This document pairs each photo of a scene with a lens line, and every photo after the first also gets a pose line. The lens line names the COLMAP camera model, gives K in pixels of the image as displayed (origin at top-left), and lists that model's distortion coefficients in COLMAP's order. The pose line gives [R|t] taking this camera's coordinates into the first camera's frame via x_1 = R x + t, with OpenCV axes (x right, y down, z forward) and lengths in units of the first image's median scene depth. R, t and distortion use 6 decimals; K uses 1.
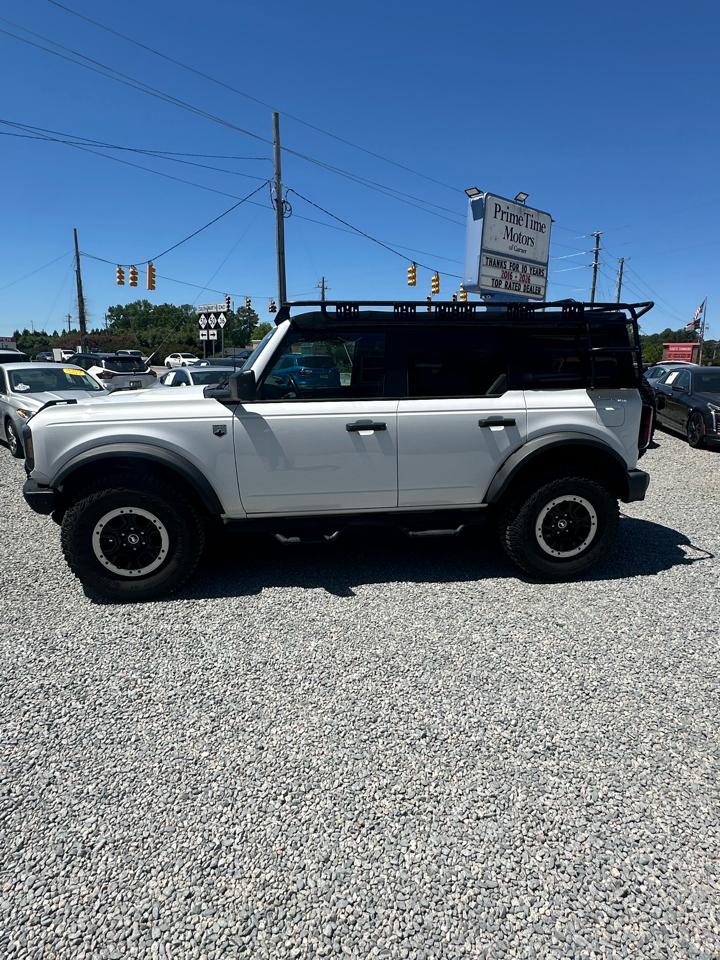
lens RADIAL K [[601.9, 0, 360.0], [0, 601.9, 480.0], [0, 0, 1]] dist [-0.011623, 0.002082]
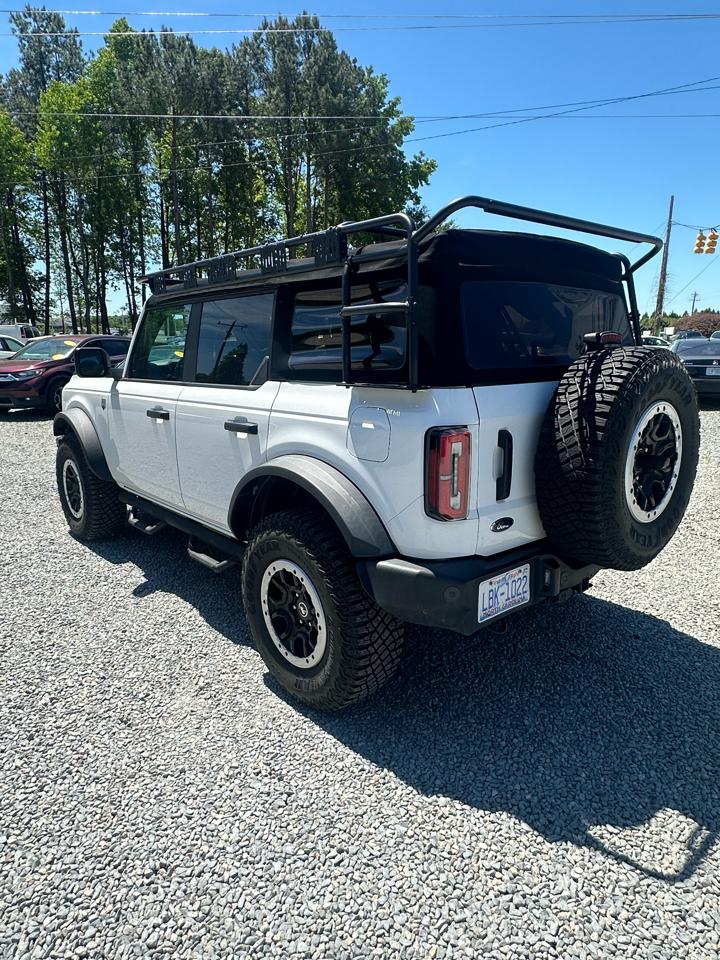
lens RADIAL K [[618.5, 0, 382.4], [0, 618.5, 482.3], [0, 0, 1]] dist [0.048294, 0.001450]
pose [[0.547293, 0.186120, -0.815984, 0.874614], [-0.176222, 0.978729, 0.105046, -0.131878], [0.818178, 0.086304, 0.568450, 0.715052]]
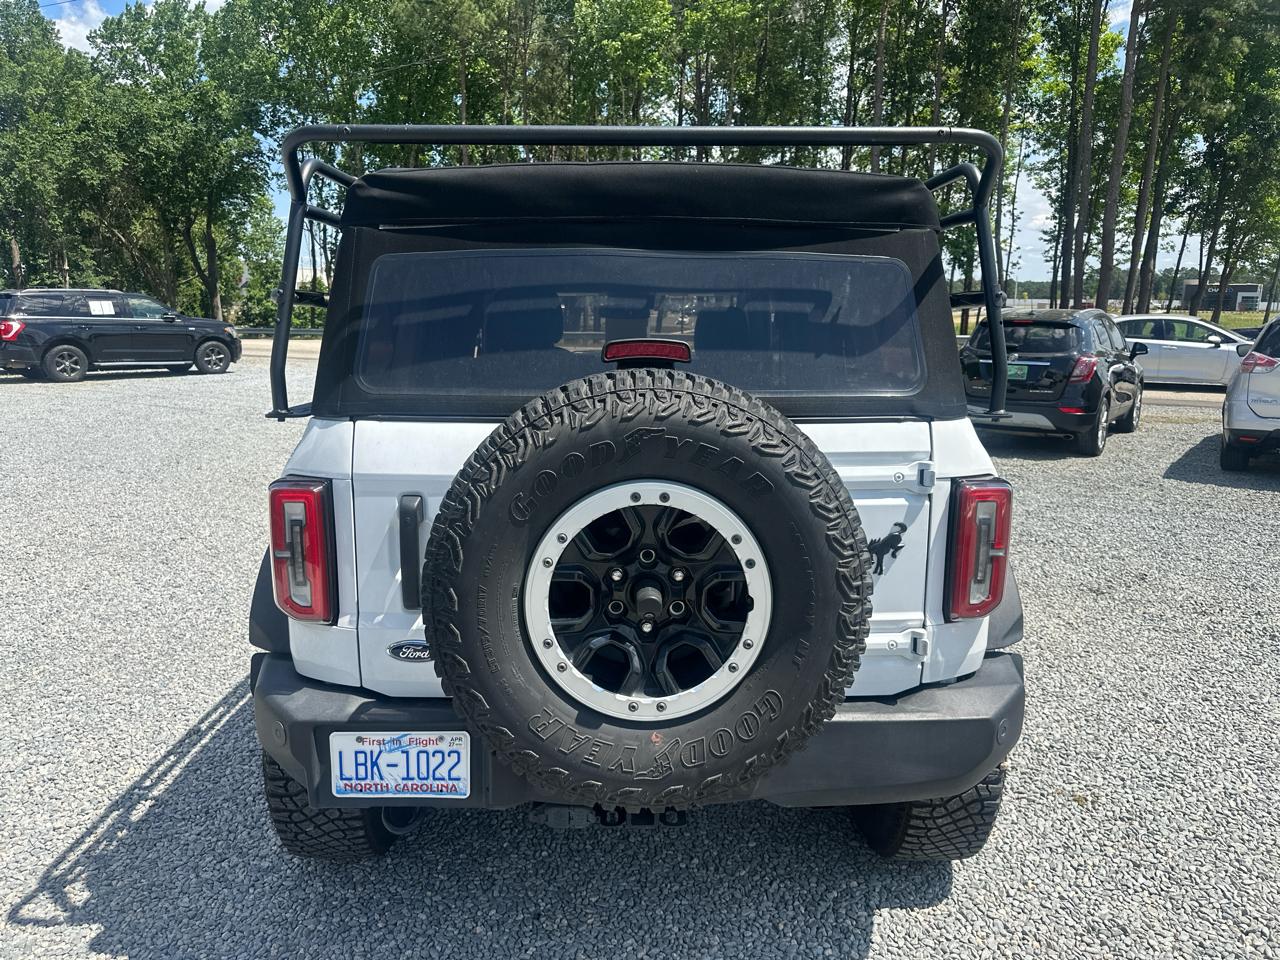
lens RADIAL K [[1064.4, 0, 640.1], [0, 1064.4, 524.8], [0, 0, 1]] dist [0.010422, 0.007347]
pose [[-0.120401, 0.199363, -0.972501, 1.011601], [-0.223059, 0.949145, 0.222191, -0.270563], [0.967341, 0.243678, -0.069809, 1.245297]]
